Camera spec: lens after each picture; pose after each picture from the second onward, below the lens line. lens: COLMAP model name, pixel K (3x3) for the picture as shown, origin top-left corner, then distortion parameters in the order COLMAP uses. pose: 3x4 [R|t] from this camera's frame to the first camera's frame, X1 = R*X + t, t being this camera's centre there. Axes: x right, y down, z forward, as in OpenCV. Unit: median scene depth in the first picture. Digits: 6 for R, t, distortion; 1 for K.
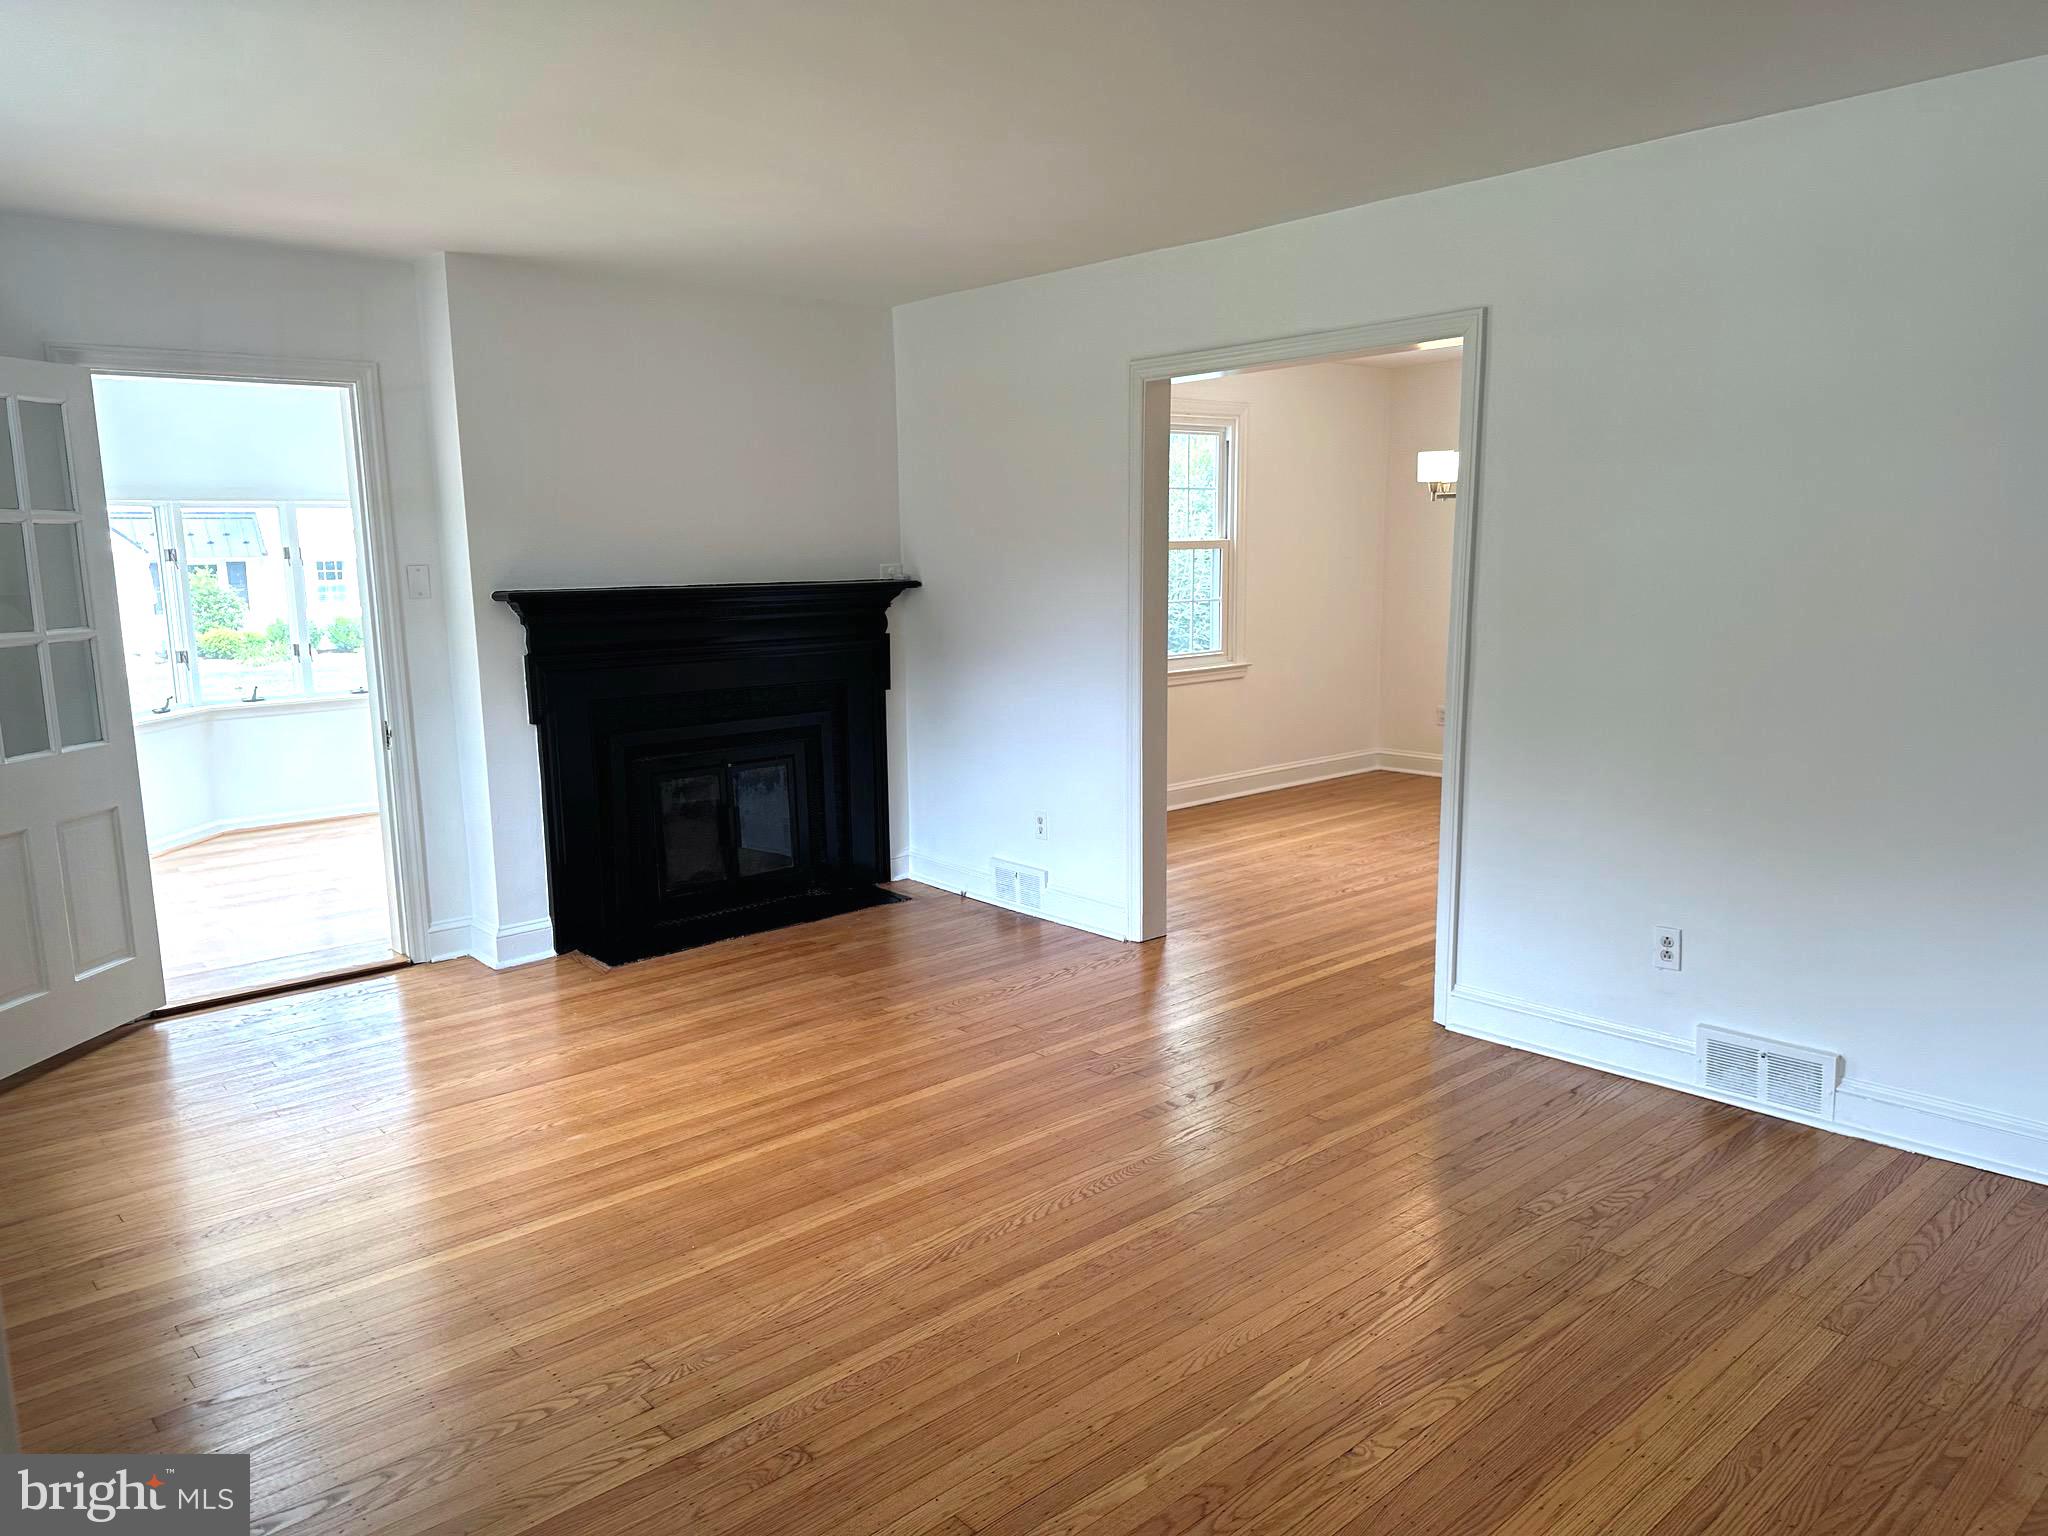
lens RADIAL K [[1421.2, 0, 1031.0], [0, 1421.2, 763.4], [0, 0, 1]] dist [0.125340, -0.170369]
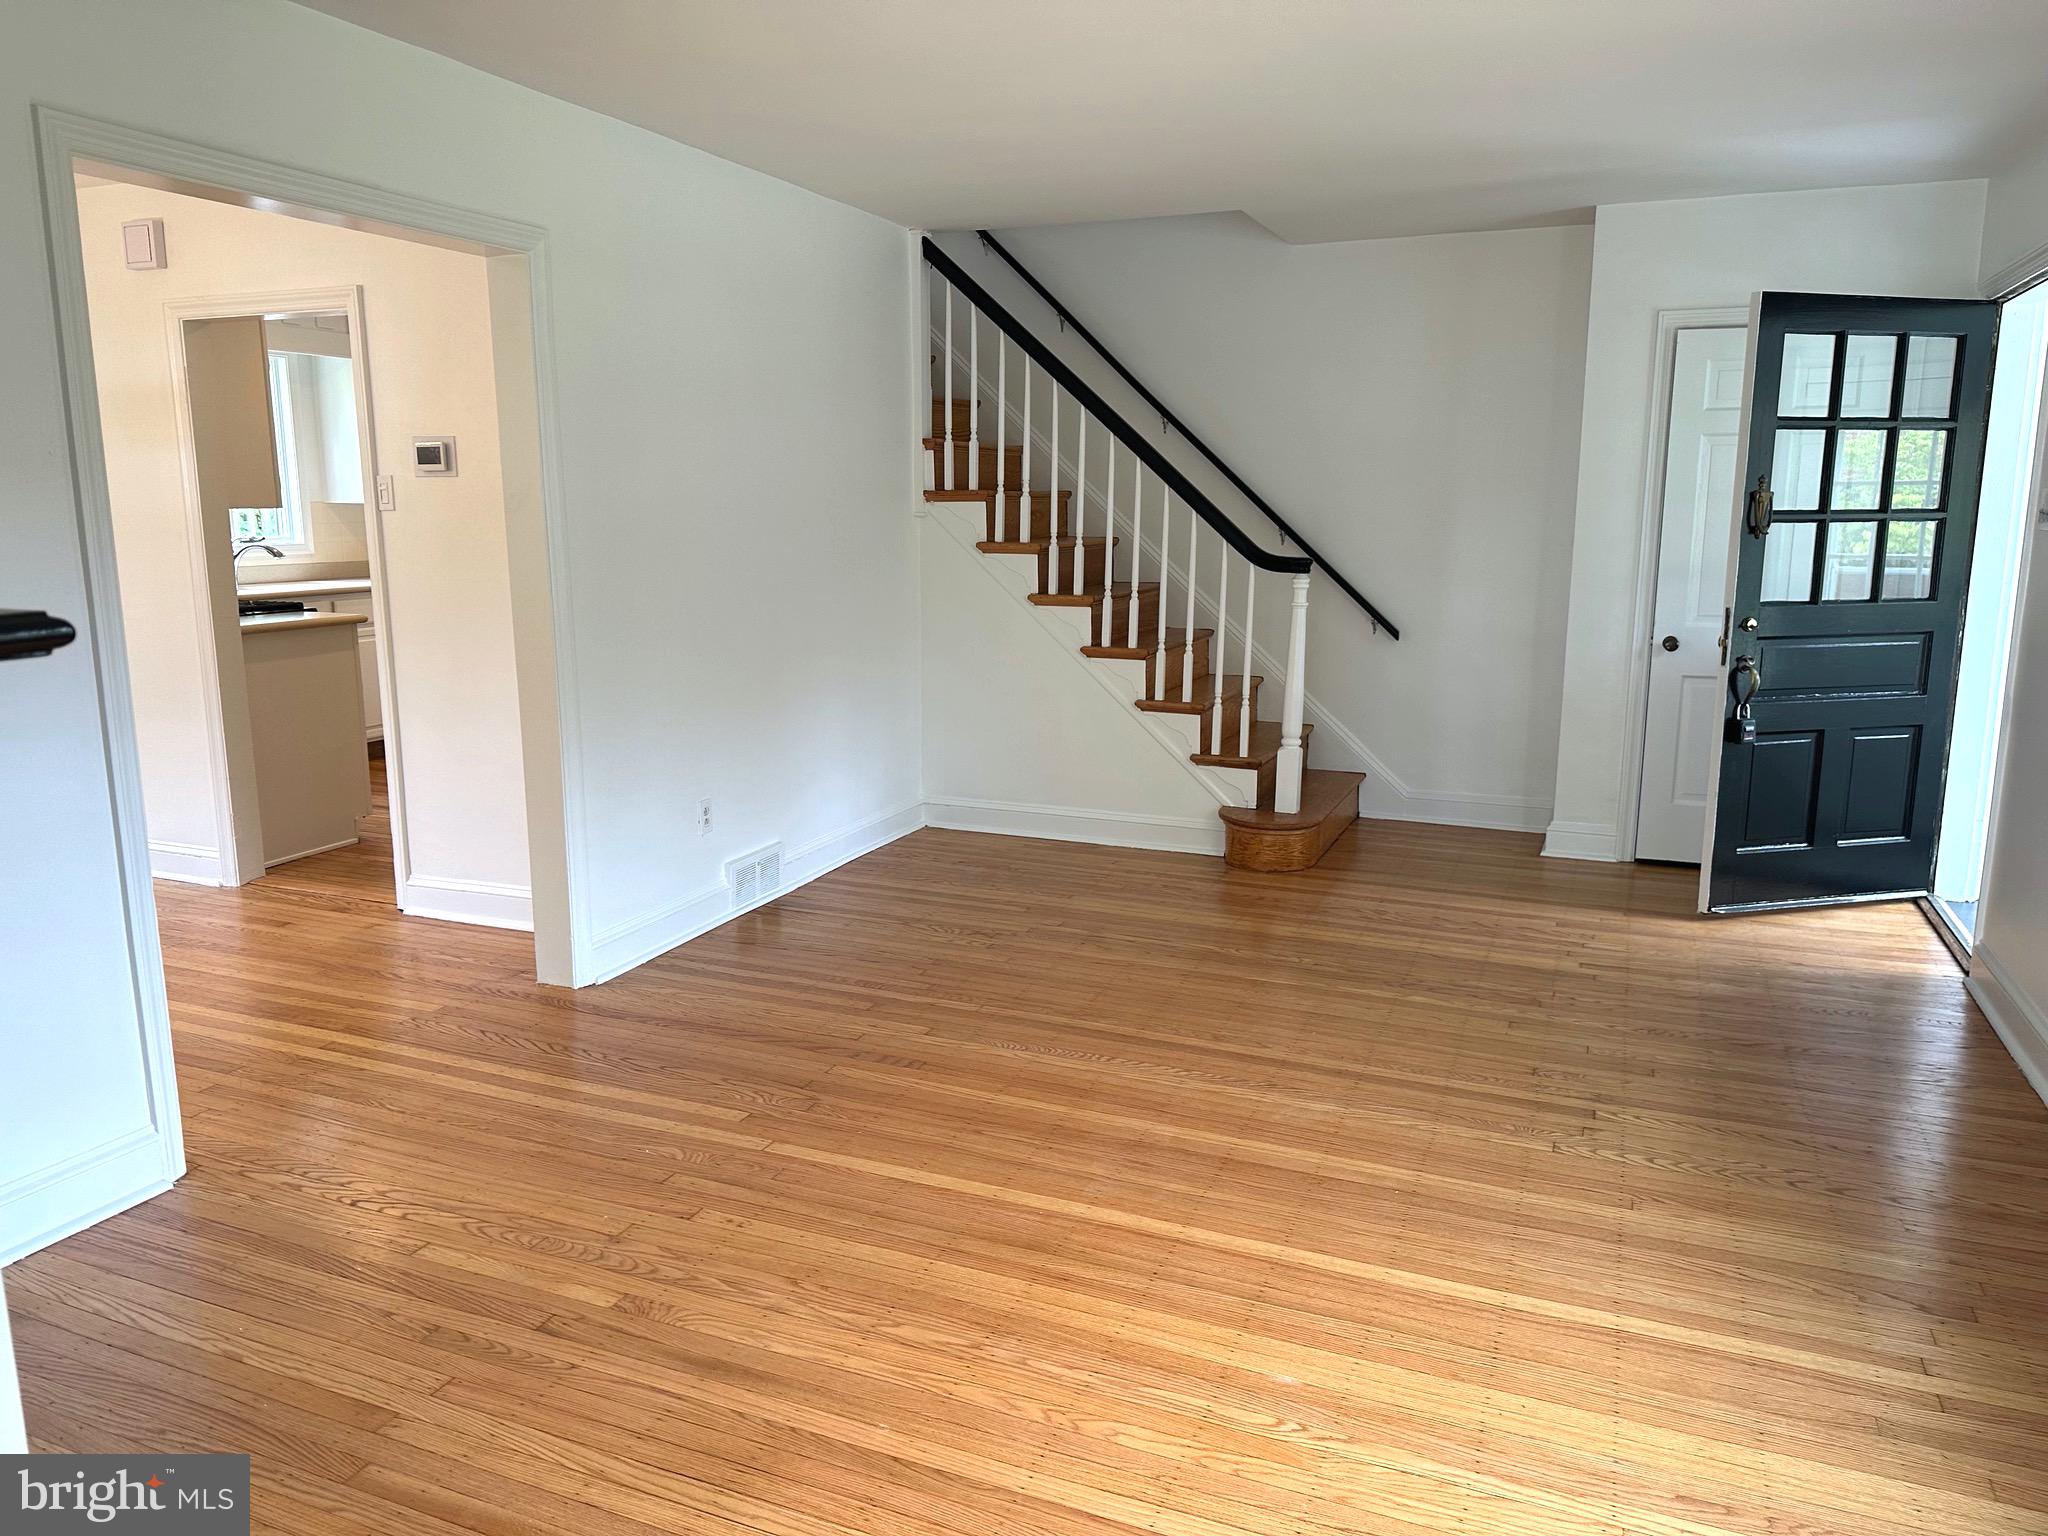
lens RADIAL K [[1421.2, 0, 1031.0], [0, 1421.2, 763.4], [0, 0, 1]] dist [0.125340, -0.170369]
pose [[-0.425565, -0.149852, 0.892434, -0.708195], [0.143124, 0.962635, 0.229890, -0.145021], [-0.893538, 0.225562, -0.388216, 1.146449]]
